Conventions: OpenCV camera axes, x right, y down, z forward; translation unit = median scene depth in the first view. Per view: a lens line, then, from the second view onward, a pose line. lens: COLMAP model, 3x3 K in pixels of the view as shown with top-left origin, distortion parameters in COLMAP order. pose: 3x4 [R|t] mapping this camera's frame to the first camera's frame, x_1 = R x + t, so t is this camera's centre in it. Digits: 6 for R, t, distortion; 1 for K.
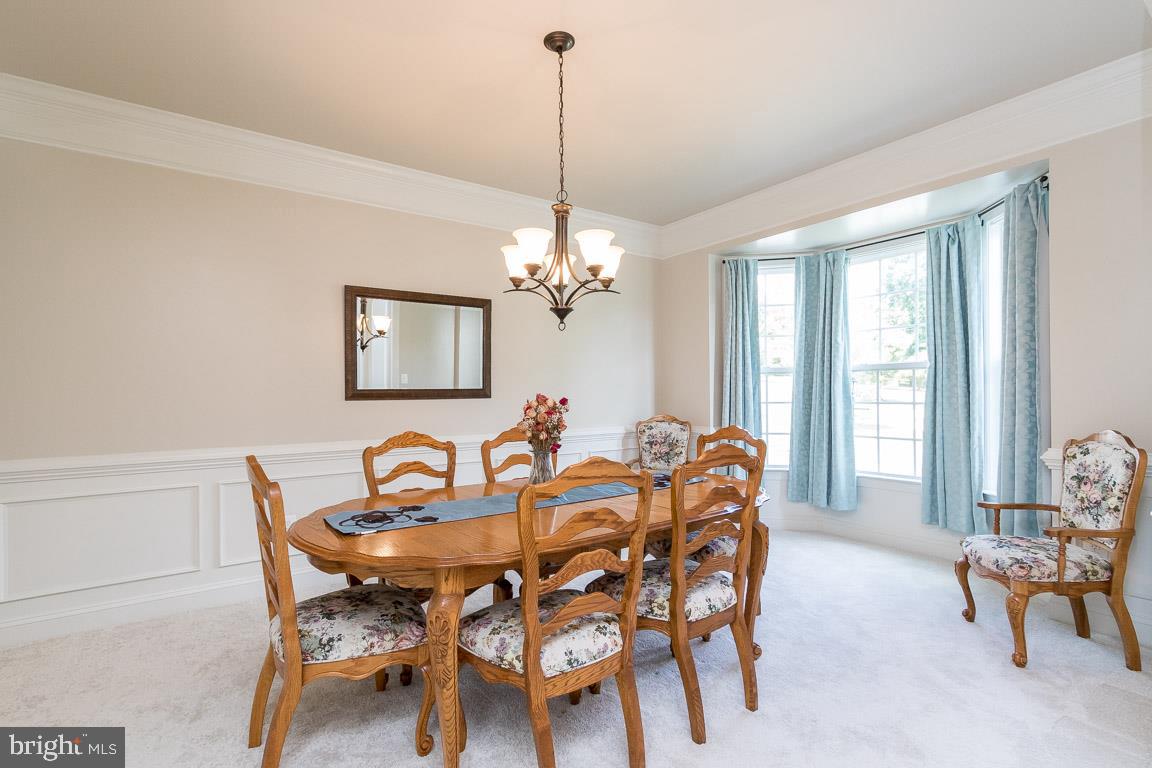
lens RADIAL K [[541.1, 0, 570.7], [0, 541.1, 382.4], [0, 0, 1]] dist [0.001992, -0.001874]
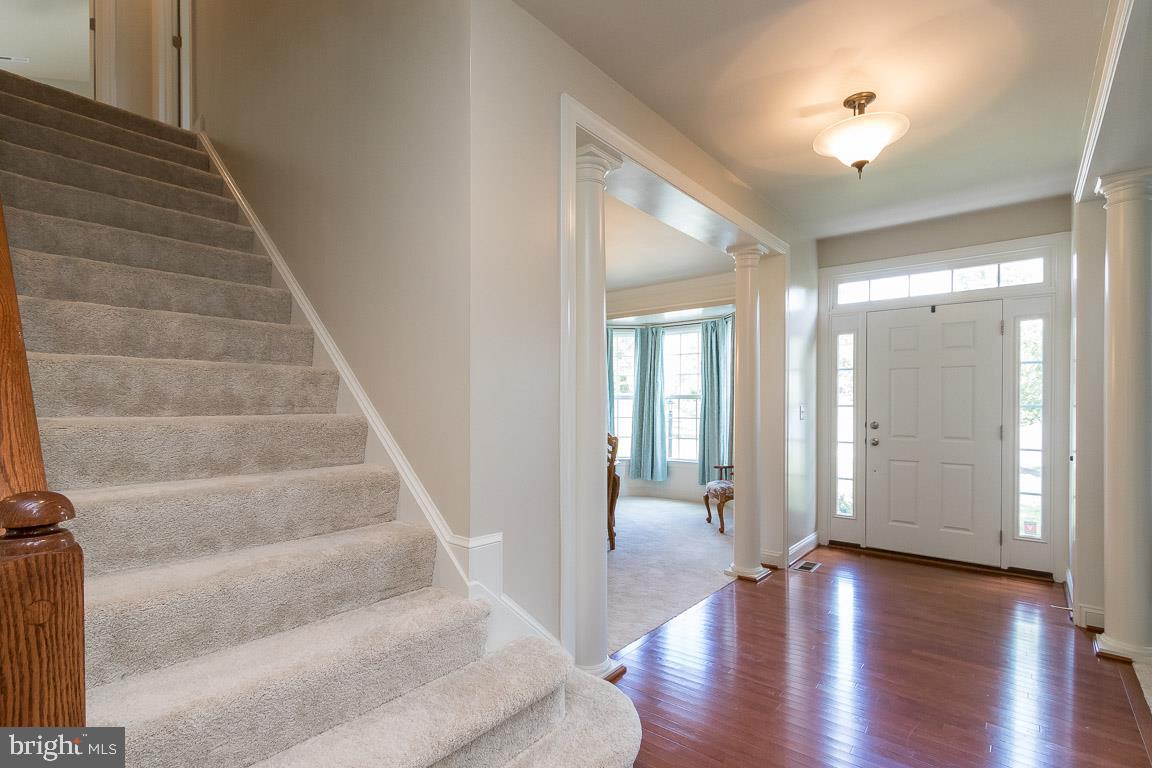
lens RADIAL K [[541.1, 0, 576.8], [0, 541.1, 393.8], [0, 0, 1]] dist [0.001992, -0.001874]
pose [[0.961694, 0.009929, 0.273947, -0.214865], [-0.009400, 0.999951, -0.003244, -0.029304], [-0.273966, 0.000544, 0.961739, -0.563113]]
